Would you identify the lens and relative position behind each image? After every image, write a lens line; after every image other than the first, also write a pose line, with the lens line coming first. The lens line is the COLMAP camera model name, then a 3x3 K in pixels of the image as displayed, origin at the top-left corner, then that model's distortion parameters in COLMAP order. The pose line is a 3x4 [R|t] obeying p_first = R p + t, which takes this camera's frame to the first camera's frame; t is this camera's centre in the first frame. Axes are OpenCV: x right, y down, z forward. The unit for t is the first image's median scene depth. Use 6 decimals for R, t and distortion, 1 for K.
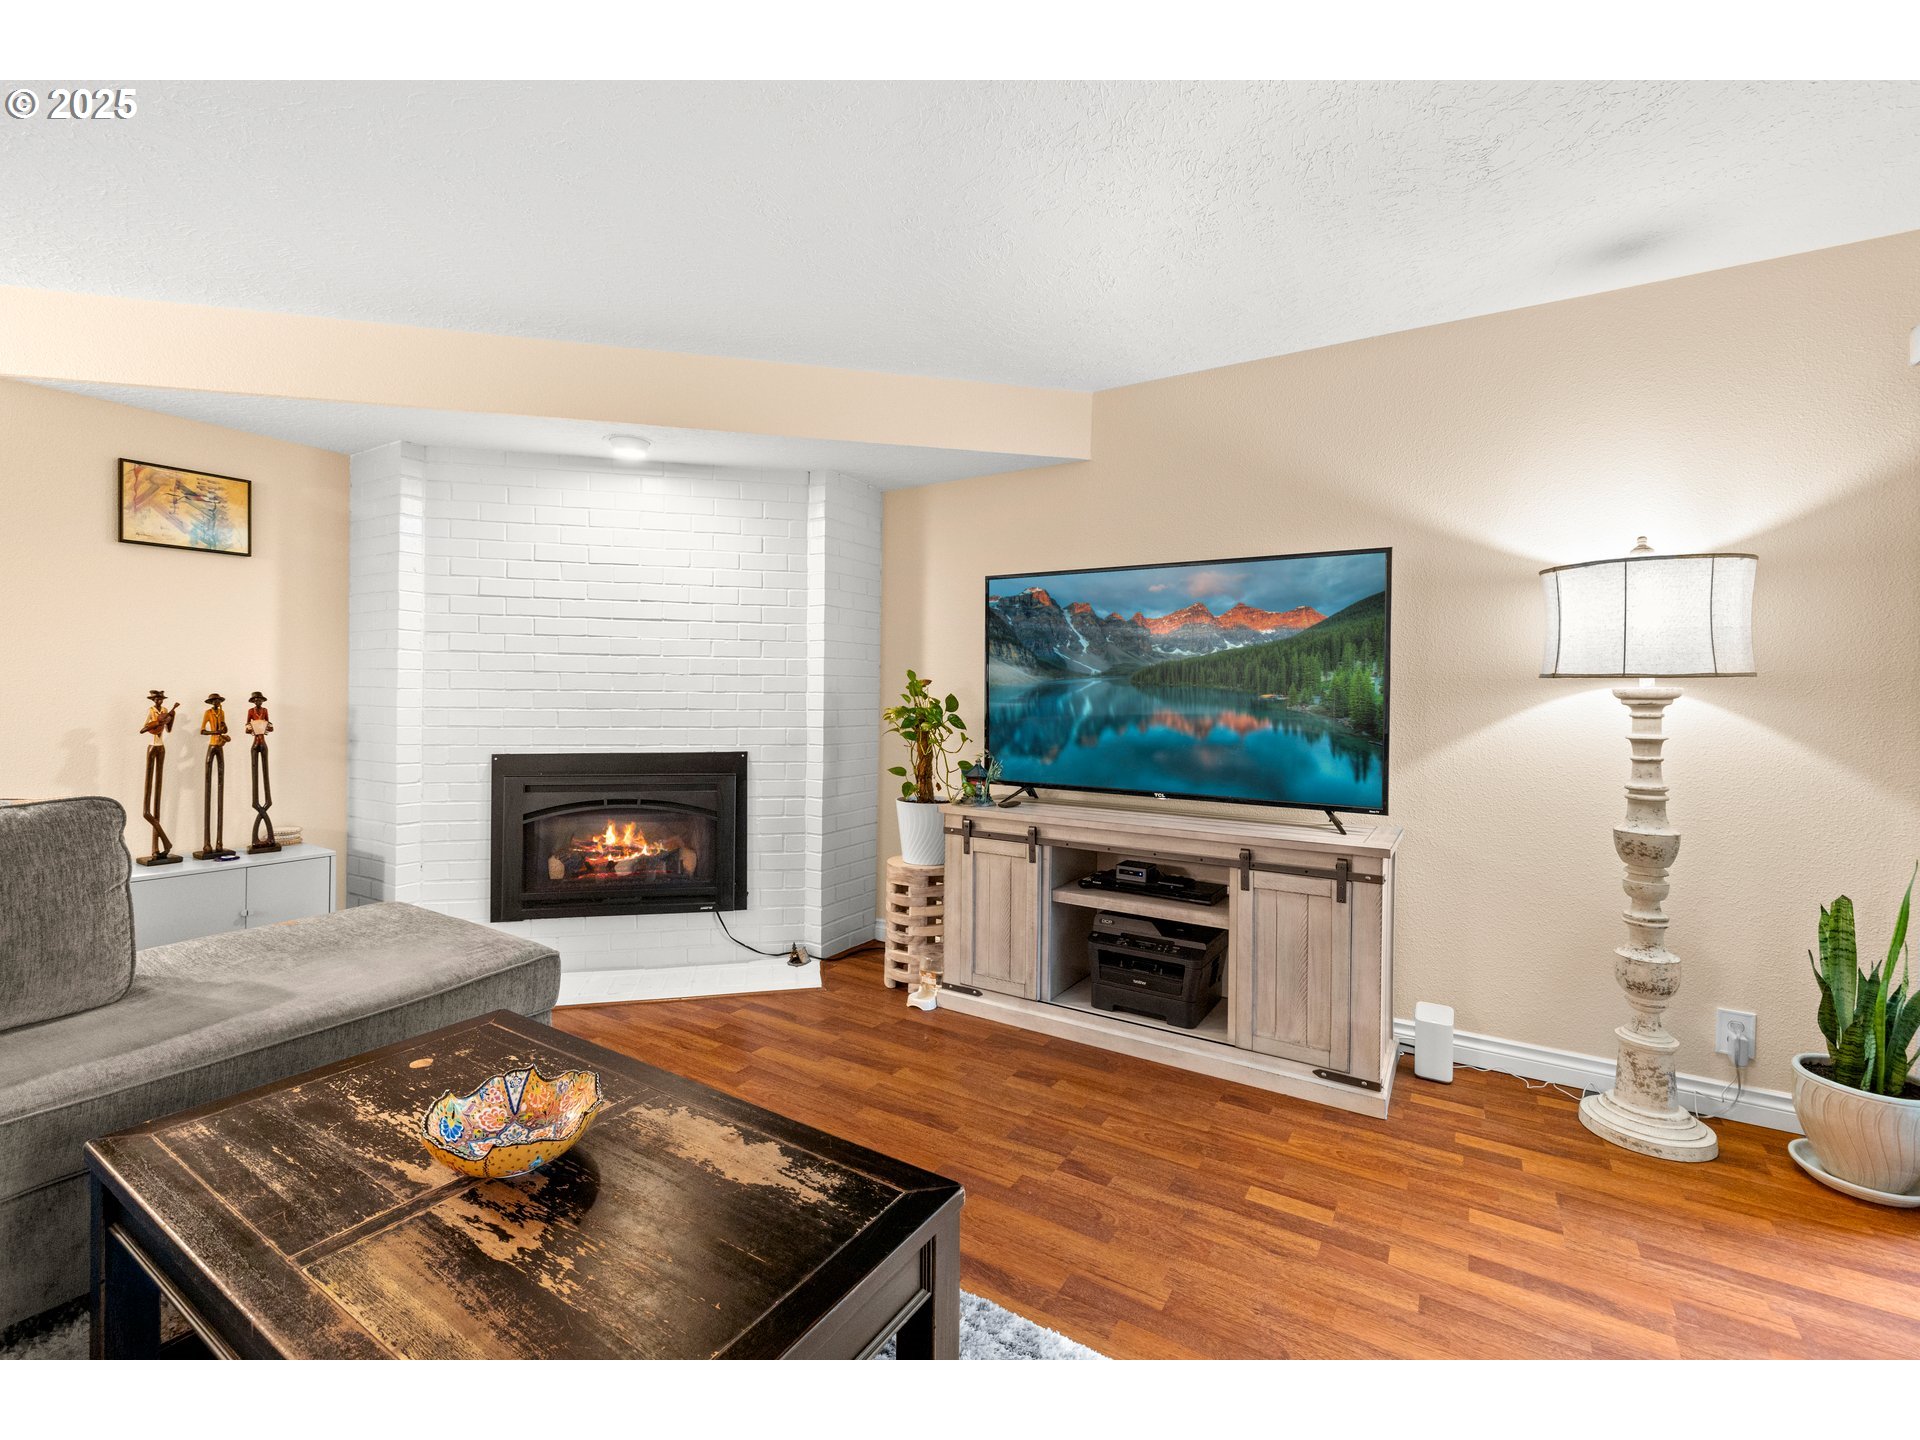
lens RADIAL K [[820.0, 0, 955.9], [0, 820.0, 702.9], [0, 0, 1]] dist [-0.006980, -0.000472]
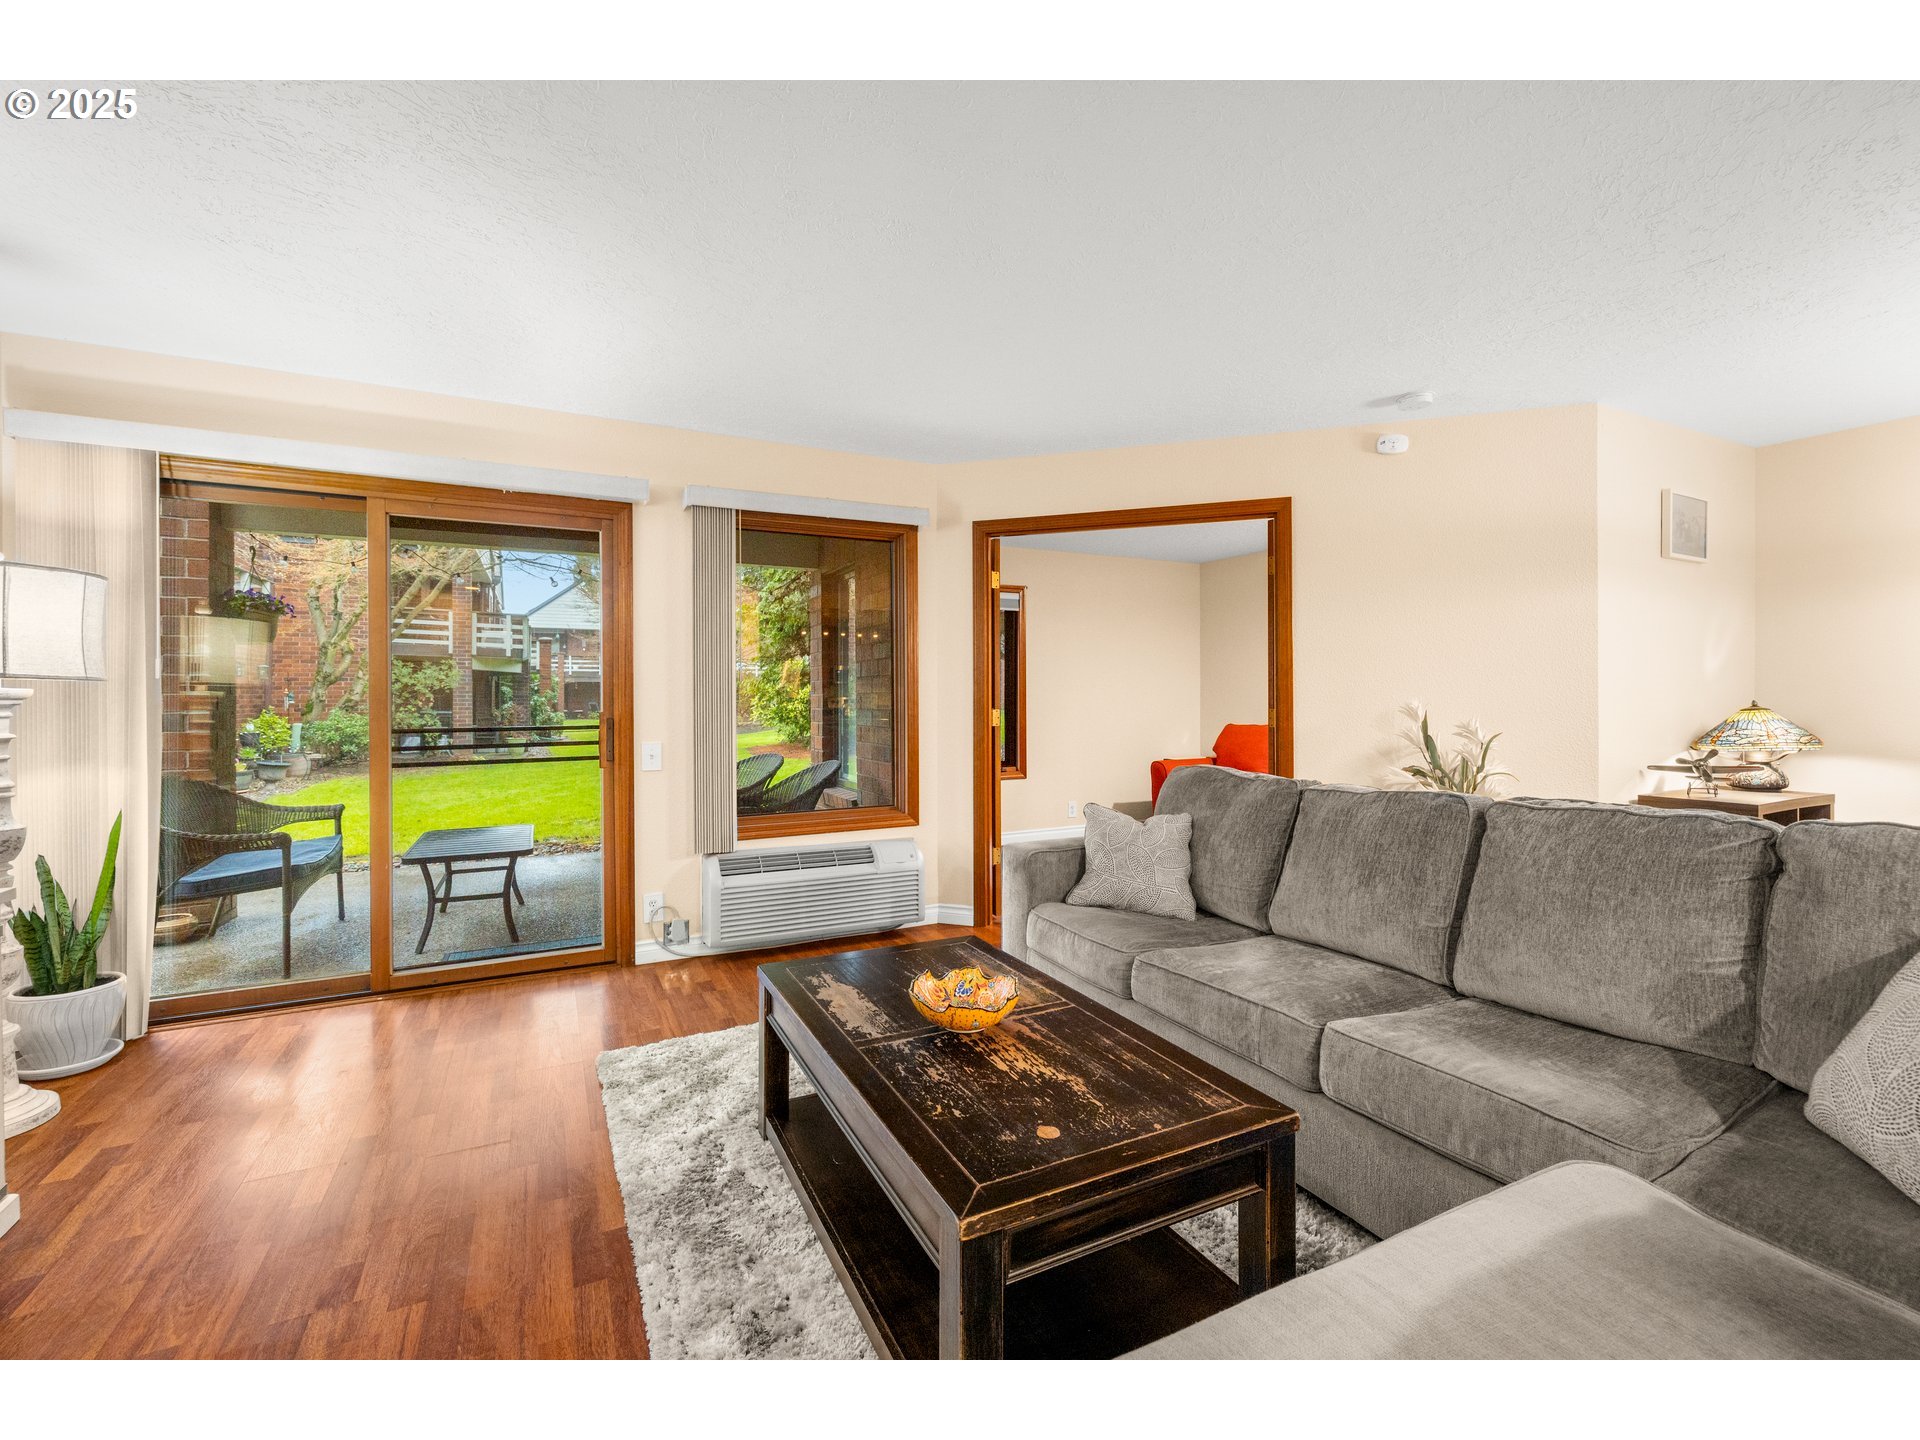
lens RADIAL K [[820.0, 0, 947.2], [0, 820.0, 709.0], [0, 0, 1]] dist [-0.006980, -0.000472]
pose [[-0.846999, -0.014380, 0.531400, -1.170310], [-0.005132, 0.999809, 0.018876, -0.027769], [-0.531570, 0.013261, -0.846911, 2.052147]]
